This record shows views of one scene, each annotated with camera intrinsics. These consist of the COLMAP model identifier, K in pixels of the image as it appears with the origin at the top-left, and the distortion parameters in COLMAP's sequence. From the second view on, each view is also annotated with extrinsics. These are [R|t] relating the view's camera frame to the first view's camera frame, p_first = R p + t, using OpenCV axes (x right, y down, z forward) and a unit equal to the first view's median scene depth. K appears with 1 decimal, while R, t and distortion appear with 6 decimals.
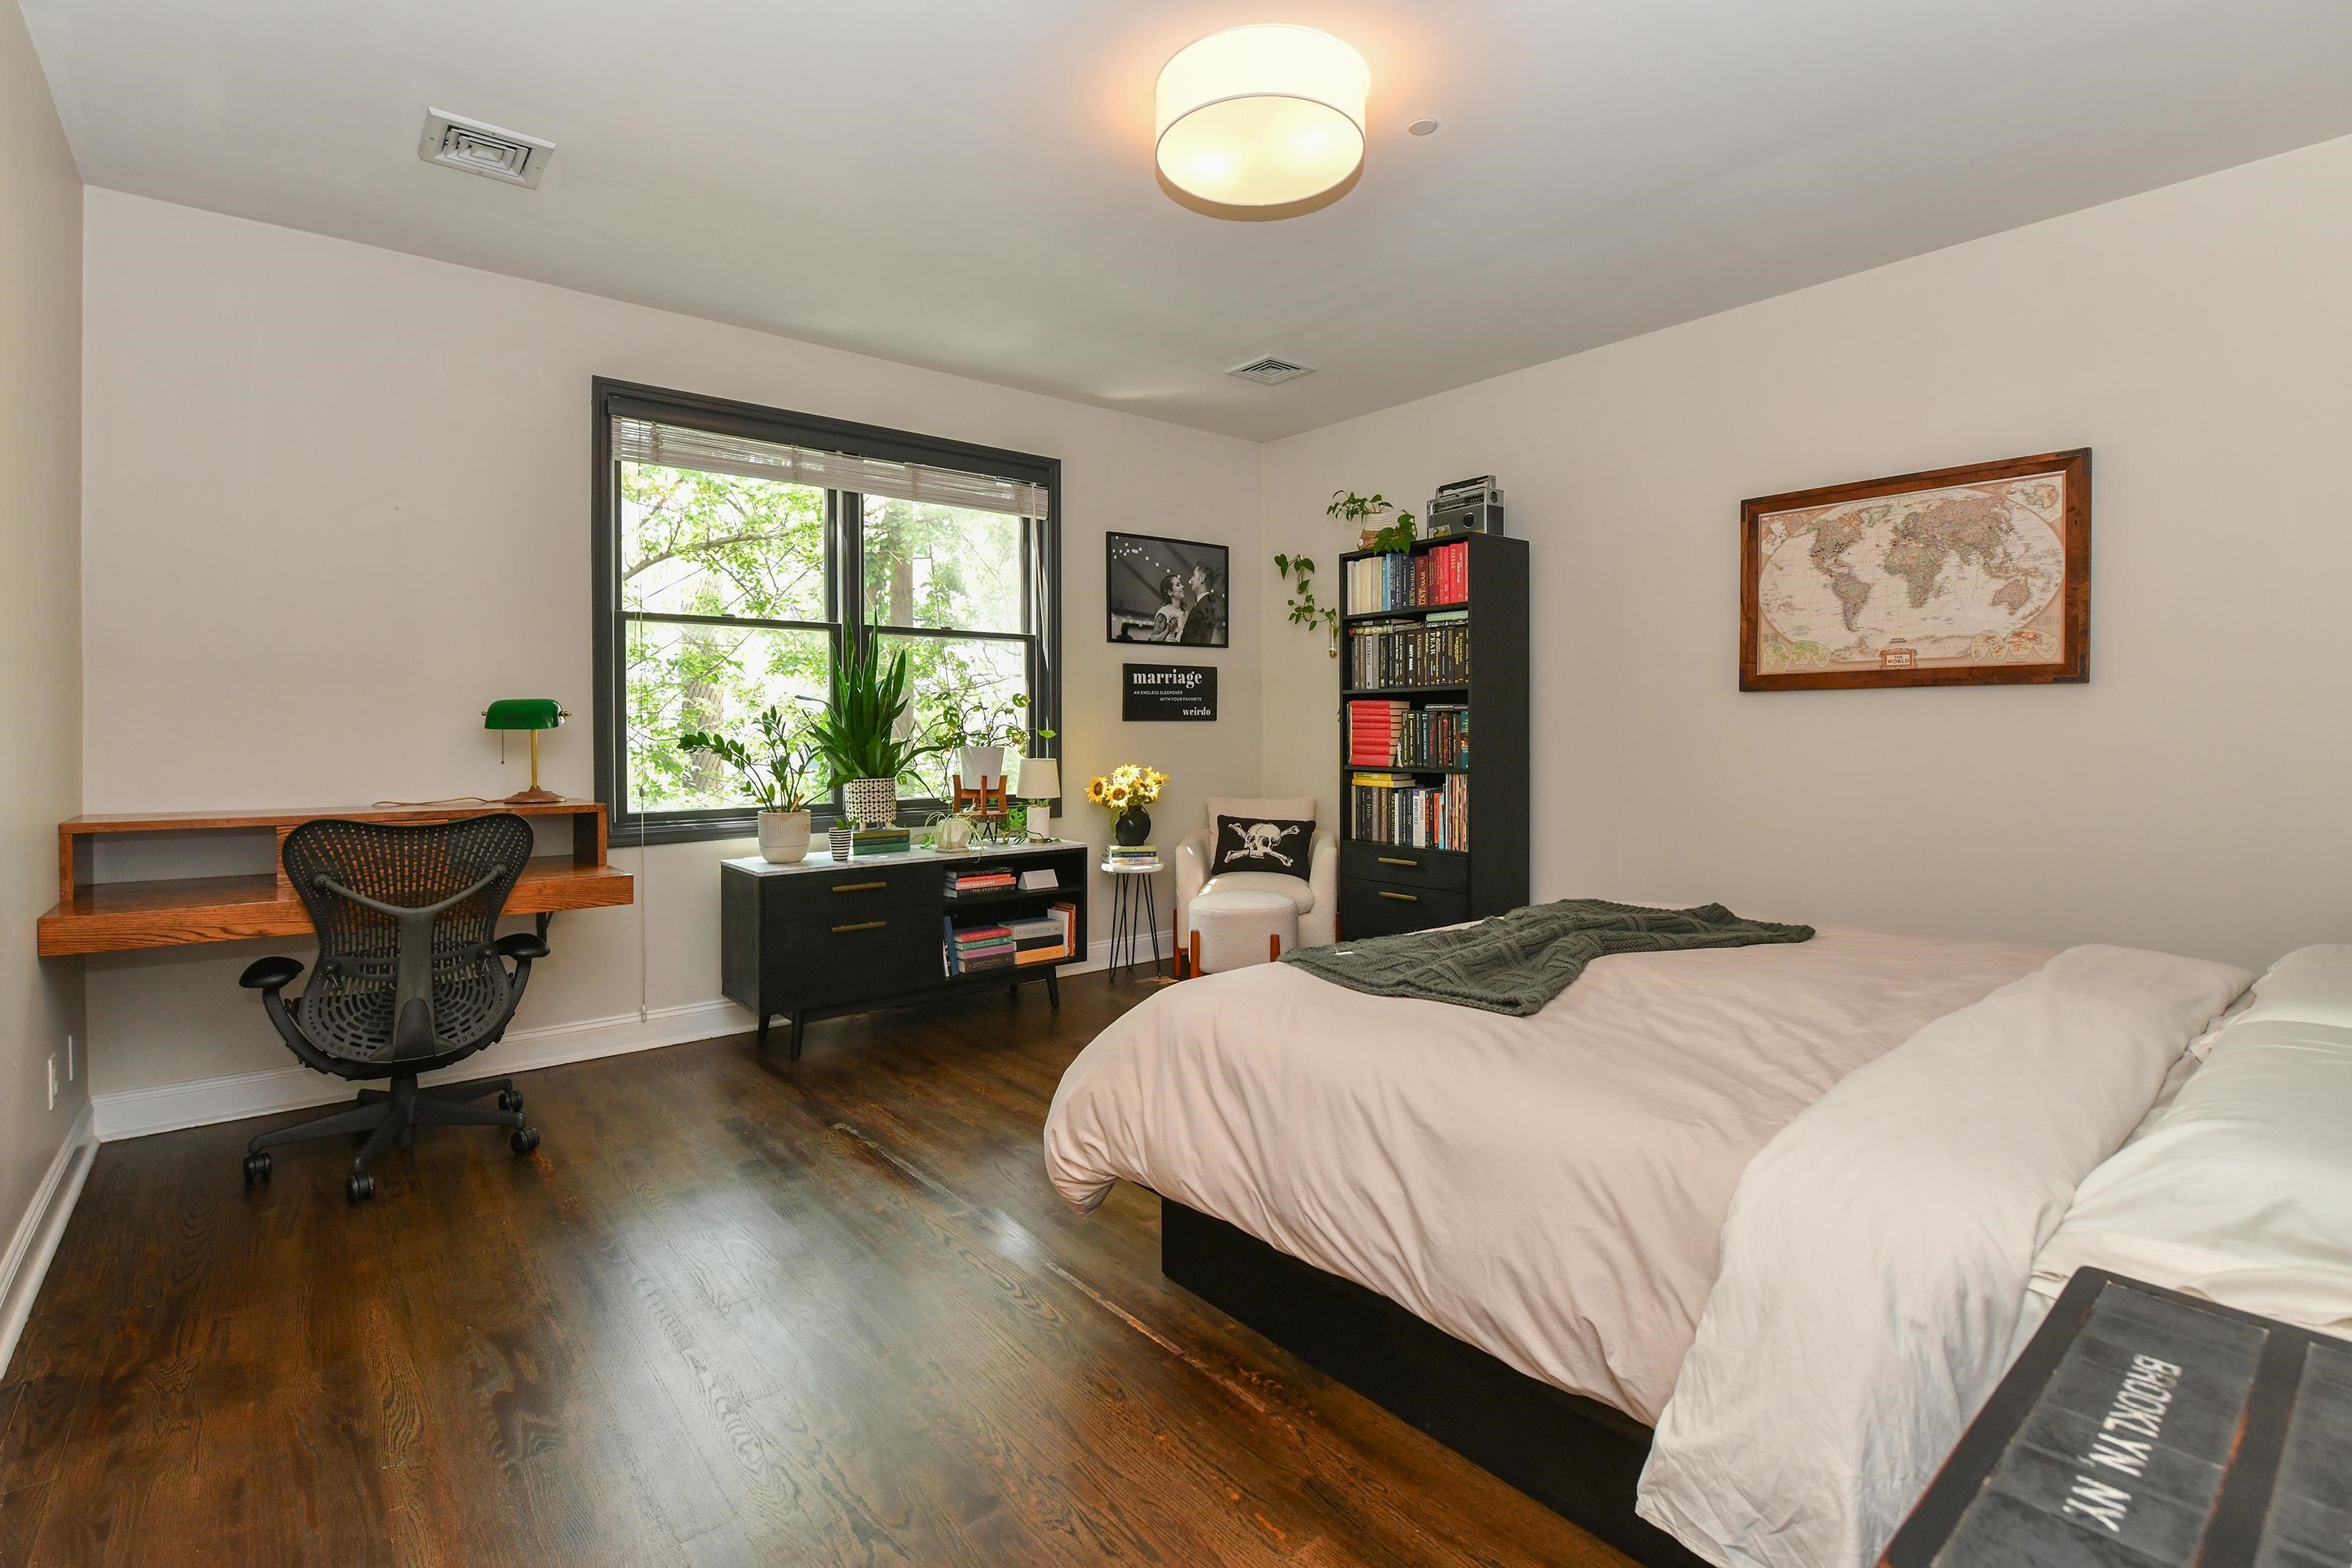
lens RADIAL K [[1078.0, 0, 1160.5], [0, 1078.0, 771.5], [0, 0, 1]] dist [-0.008874, -0.000975]
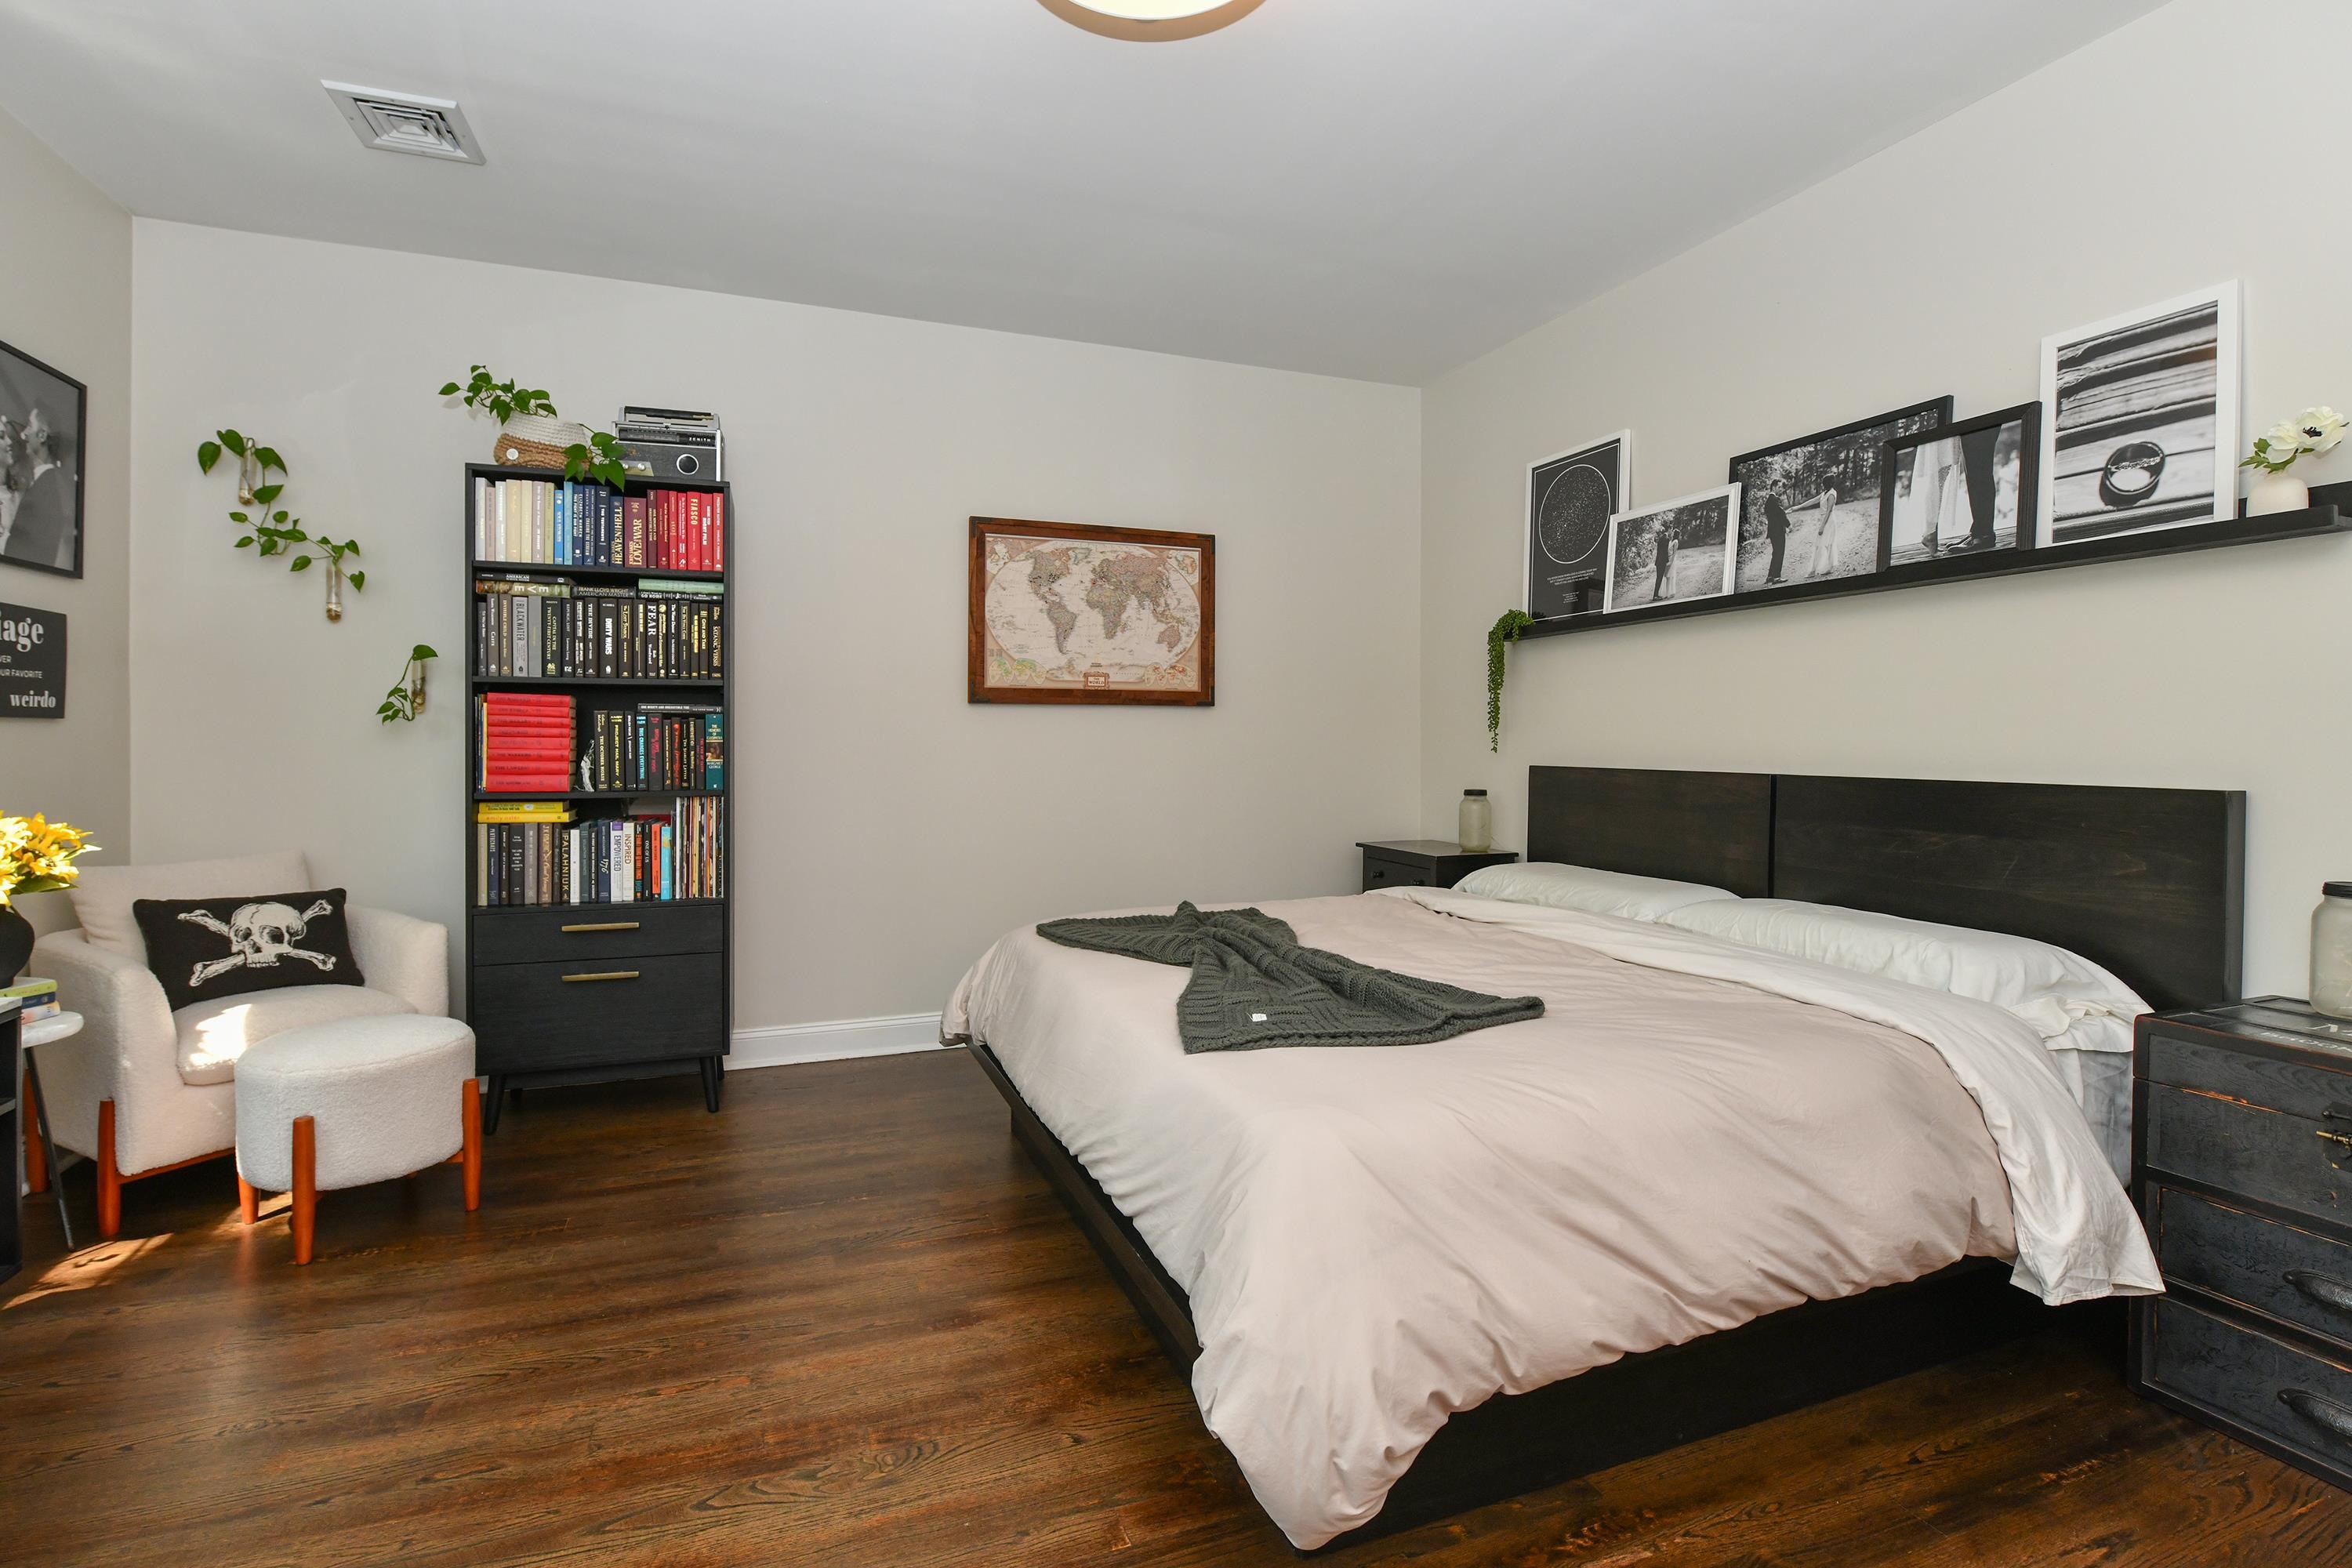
lens RADIAL K [[1078.0, 0, 1163.3], [0, 1078.0, 767.5], [0, 0, 1]] dist [-0.008874, -0.000975]
pose [[0.325648, -0.017743, 0.945324, -0.333530], [0.034614, 0.999377, 0.006833, -0.012269], [-0.944857, 0.030496, 0.326060, 0.445933]]
